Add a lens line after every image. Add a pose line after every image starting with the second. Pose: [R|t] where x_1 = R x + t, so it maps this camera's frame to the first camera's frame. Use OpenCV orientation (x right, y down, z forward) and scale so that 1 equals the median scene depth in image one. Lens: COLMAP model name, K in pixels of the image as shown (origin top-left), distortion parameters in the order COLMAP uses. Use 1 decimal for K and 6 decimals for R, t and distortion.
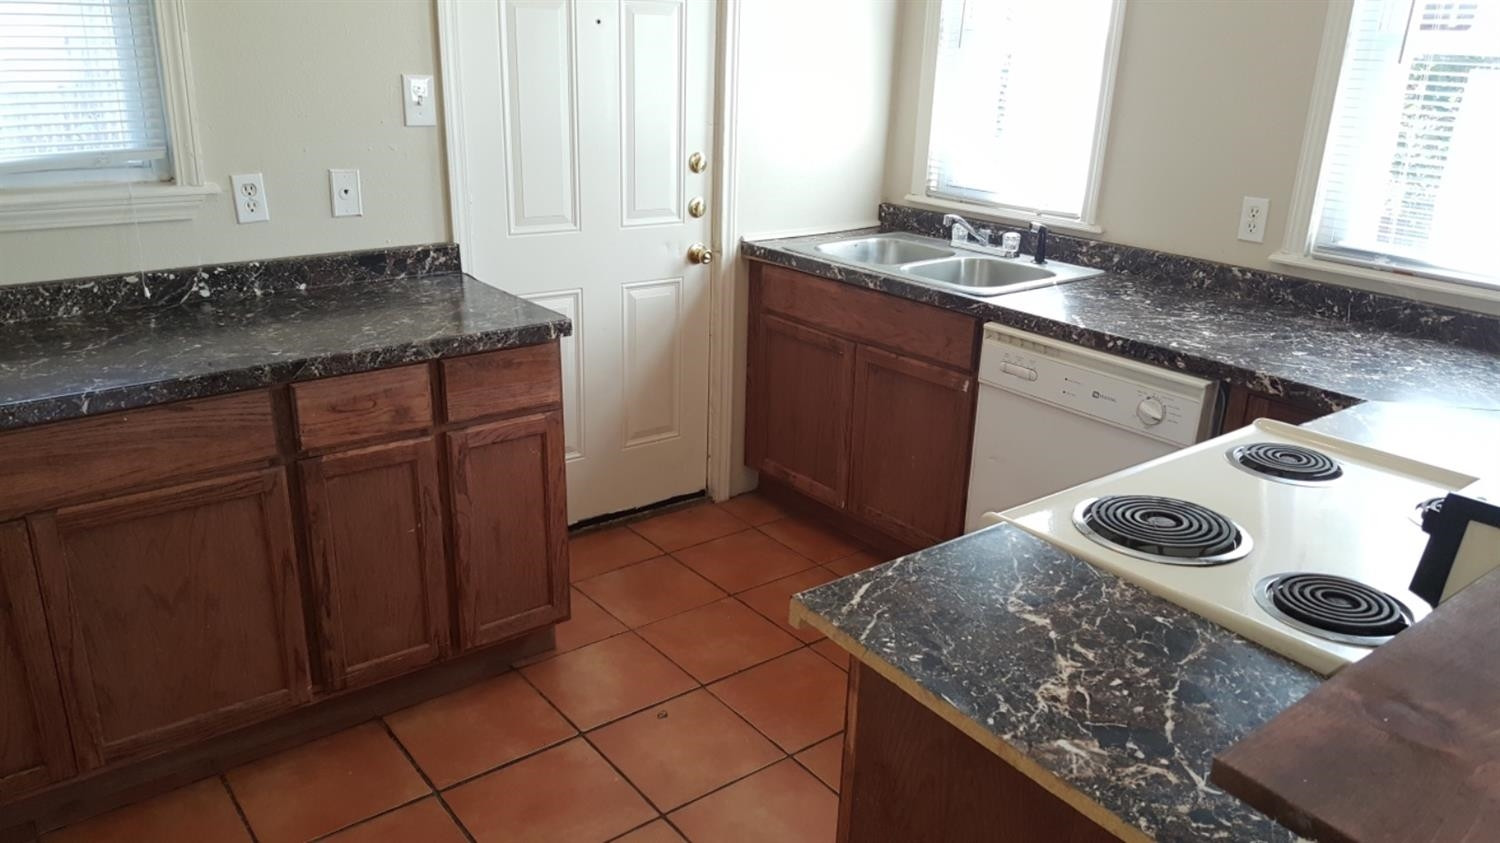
lens RADIAL K [[1099.6, 0, 755.8], [0, 1099.6, 416.9], [0, 0, 1]] dist [0.175867, -0.289813]
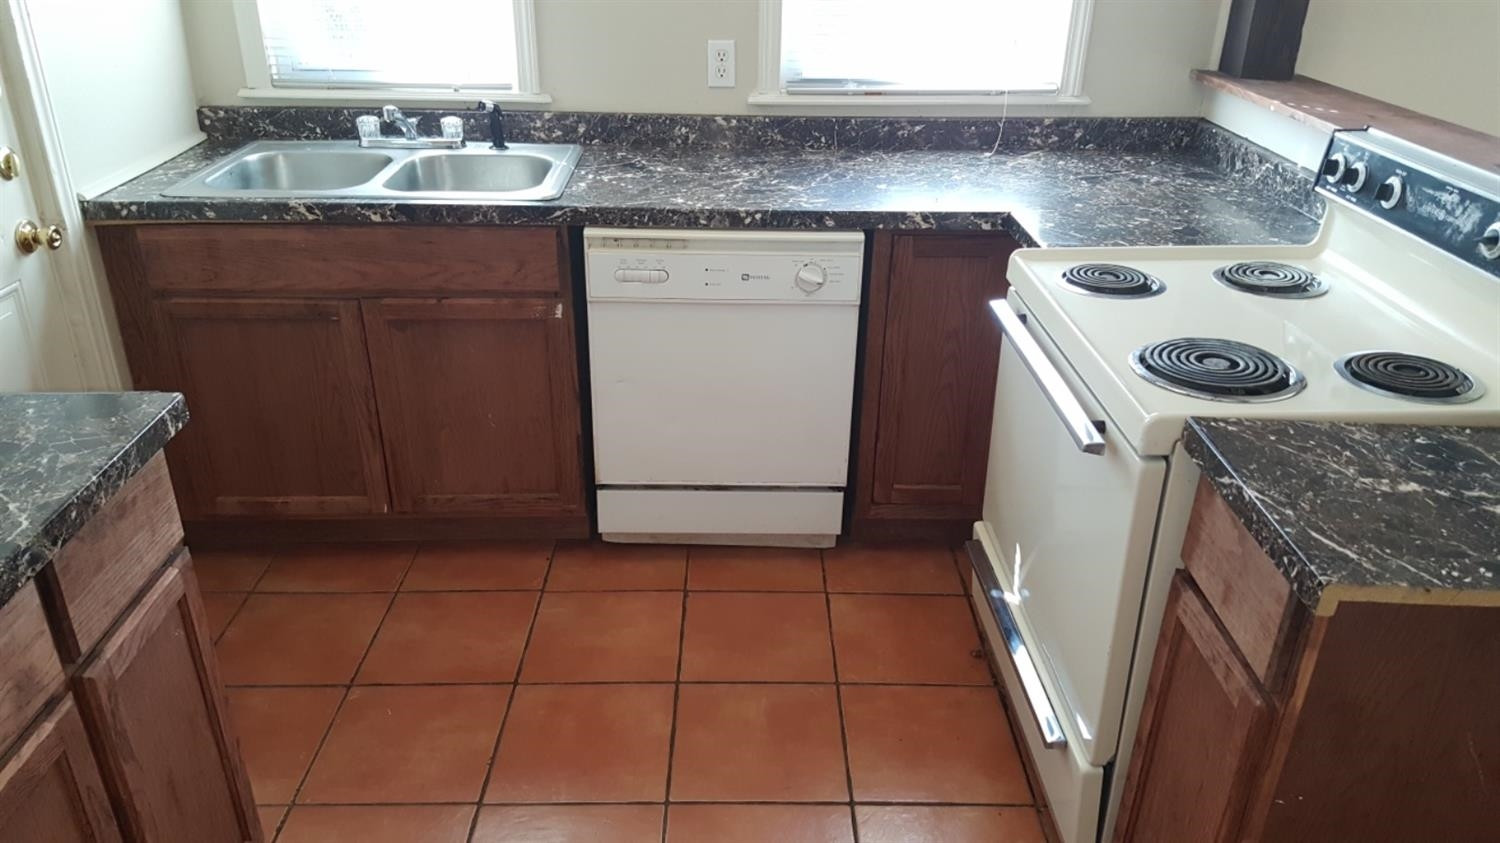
lens RADIAL K [[1109.9, 0, 752.9], [0, 1109.9, 431.0], [0, 0, 1]] dist [0.167108, -0.319580]
pose [[0.610605, -0.368118, 0.701179, -0.356547], [0.265784, 0.929302, 0.256431, -0.125253], [-0.746003, 0.029784, 0.665276, 0.345266]]
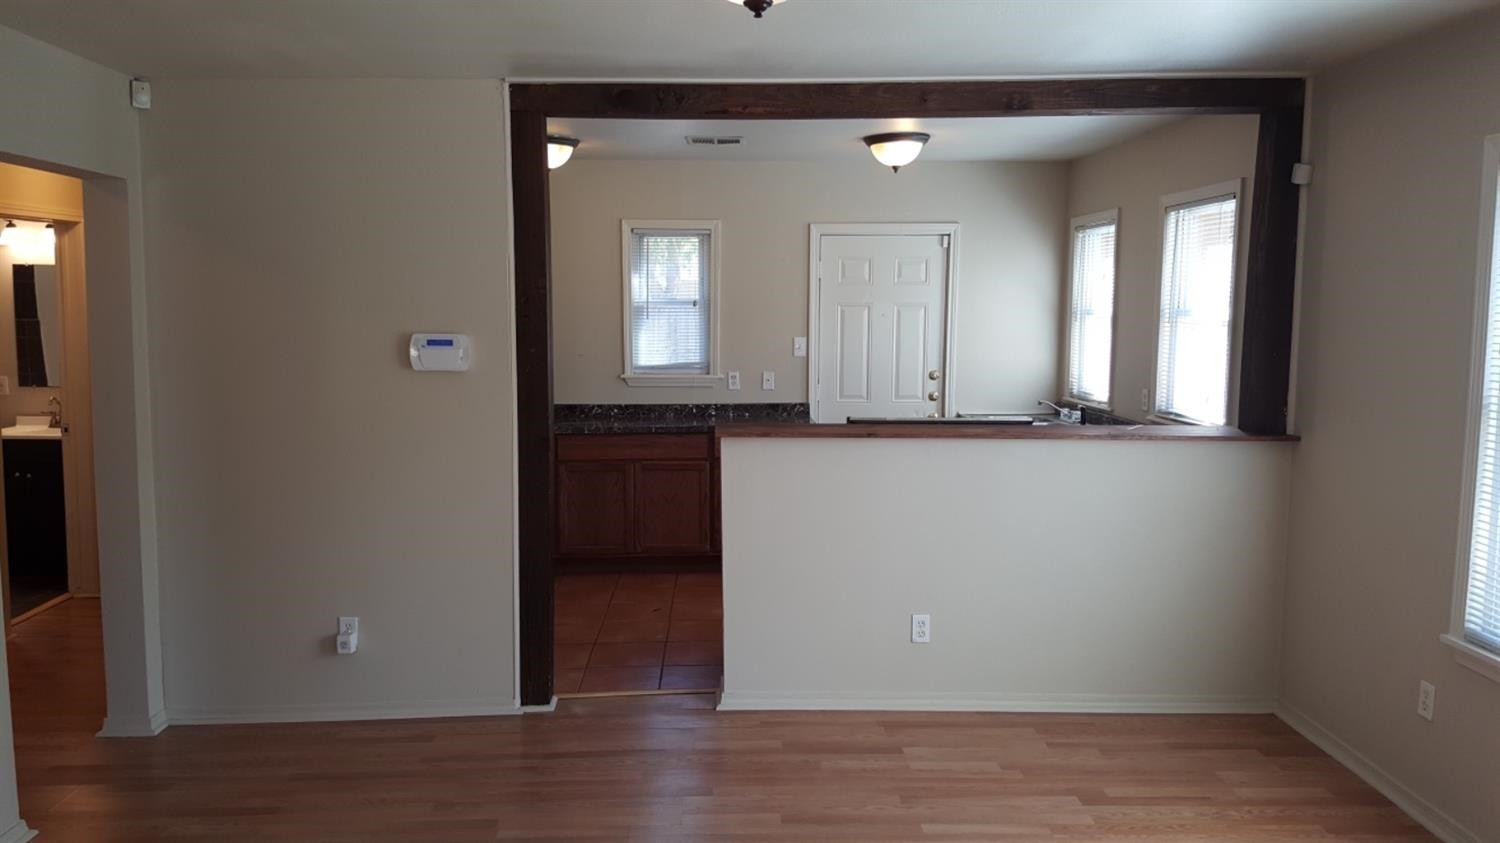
lens RADIAL K [[1113.1, 0, 728.6], [0, 1113.1, 399.0], [0, 0, 1]] dist [0.084860, -0.110059]
pose [[0.796344, 0.023152, -0.604400, 1.096432], [-0.177056, 0.964418, -0.196342, 0.355359], [0.578348, 0.263368, 0.772108, -1.008039]]
